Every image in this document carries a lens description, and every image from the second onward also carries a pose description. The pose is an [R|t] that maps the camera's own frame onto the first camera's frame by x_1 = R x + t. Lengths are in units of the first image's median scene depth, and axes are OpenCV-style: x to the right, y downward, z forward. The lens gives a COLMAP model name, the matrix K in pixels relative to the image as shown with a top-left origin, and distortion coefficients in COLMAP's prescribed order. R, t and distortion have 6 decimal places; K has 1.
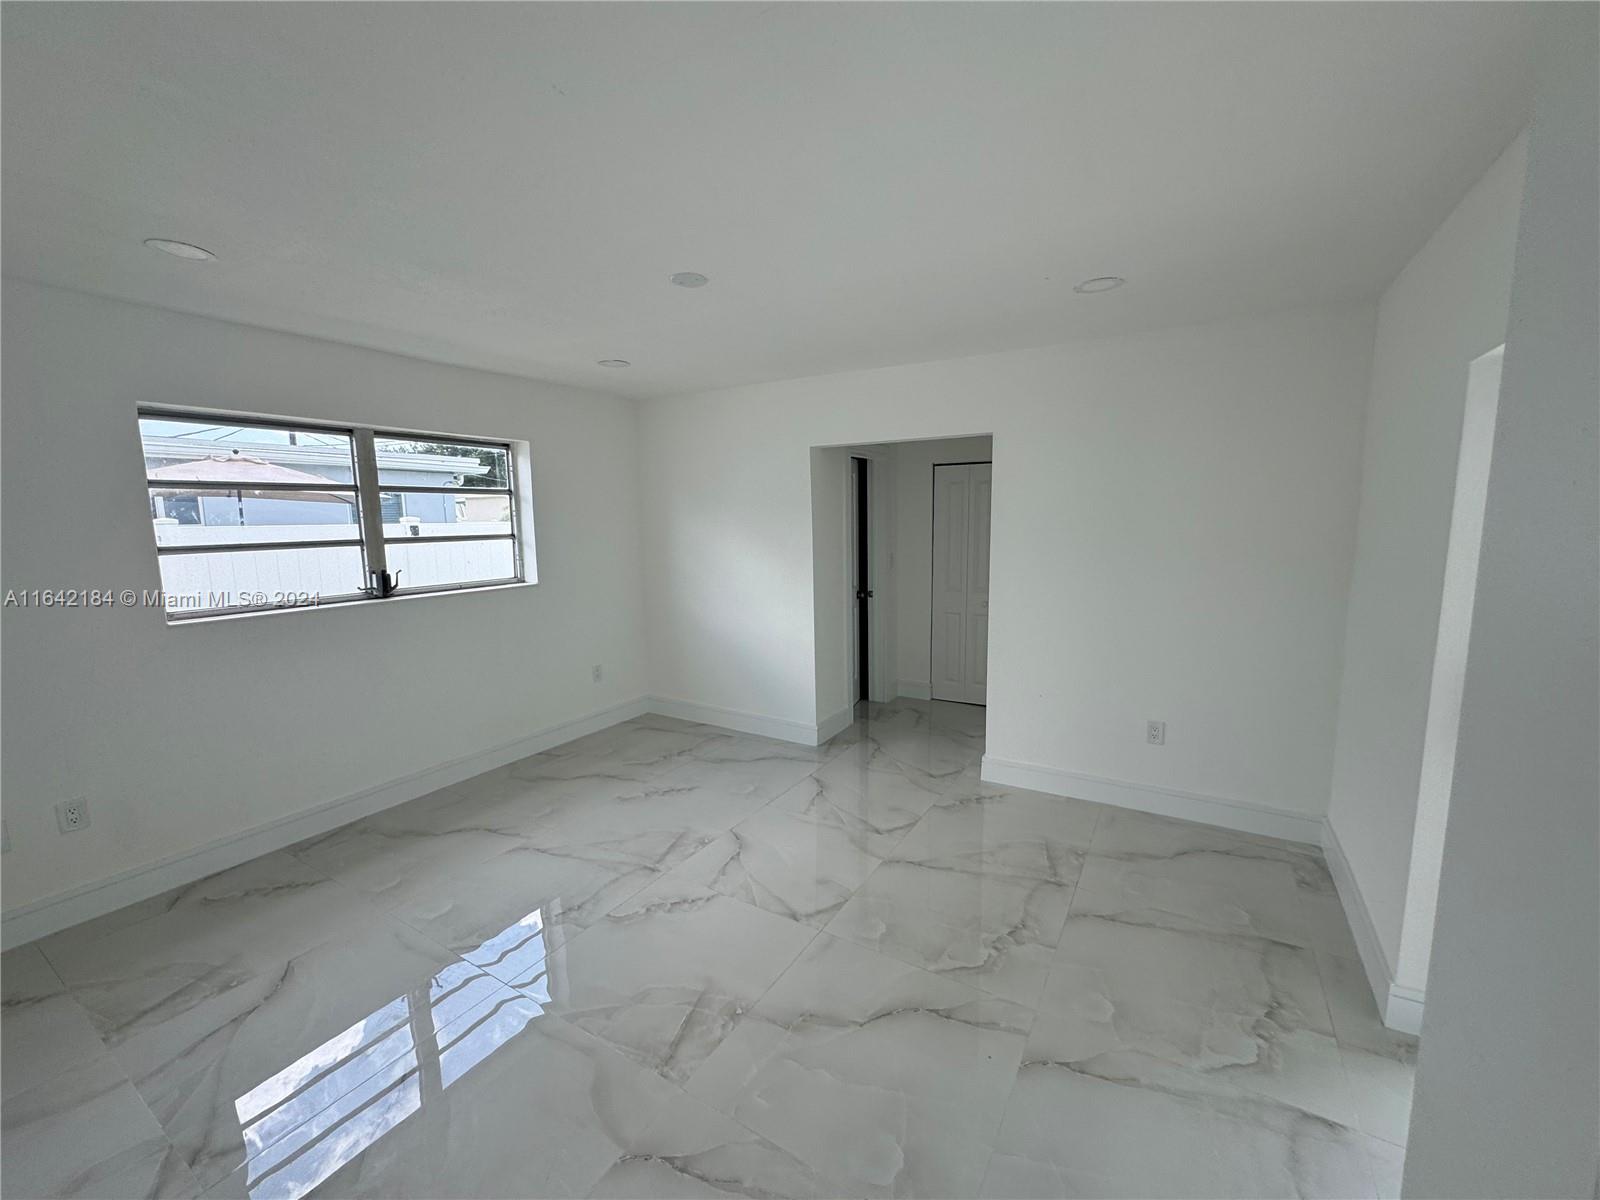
lens RADIAL K [[643.7, 0, 801.1], [0, 643.7, 597.1], [0, 0, 1]] dist [0.000557, 0.000099]
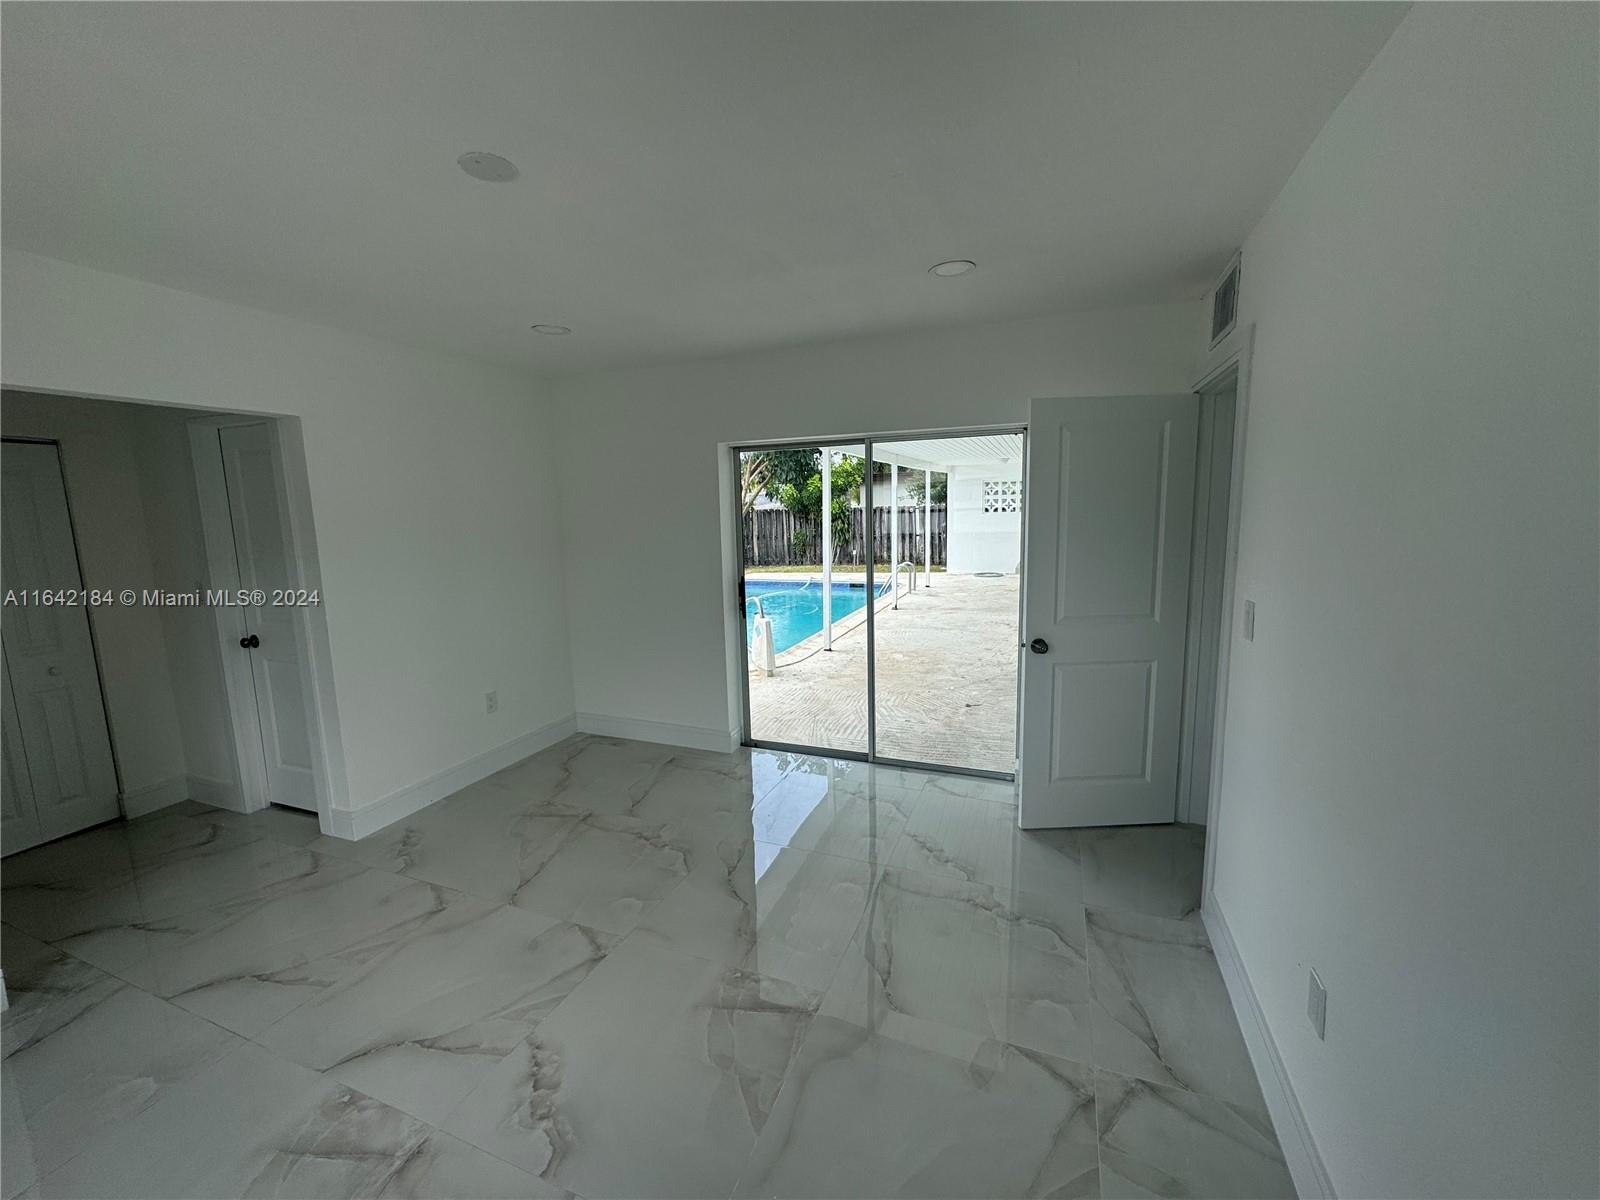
lens RADIAL K [[643.7, 0, 800.5], [0, 643.7, 600.3], [0, 0, 1]] dist [0.000557, 0.000099]
pose [[-0.172589, -0.122772, 0.977313, -0.757668], [0.149544, 0.977434, 0.149196, -0.070321], [-0.973576, 0.171901, -0.150334, 0.675429]]
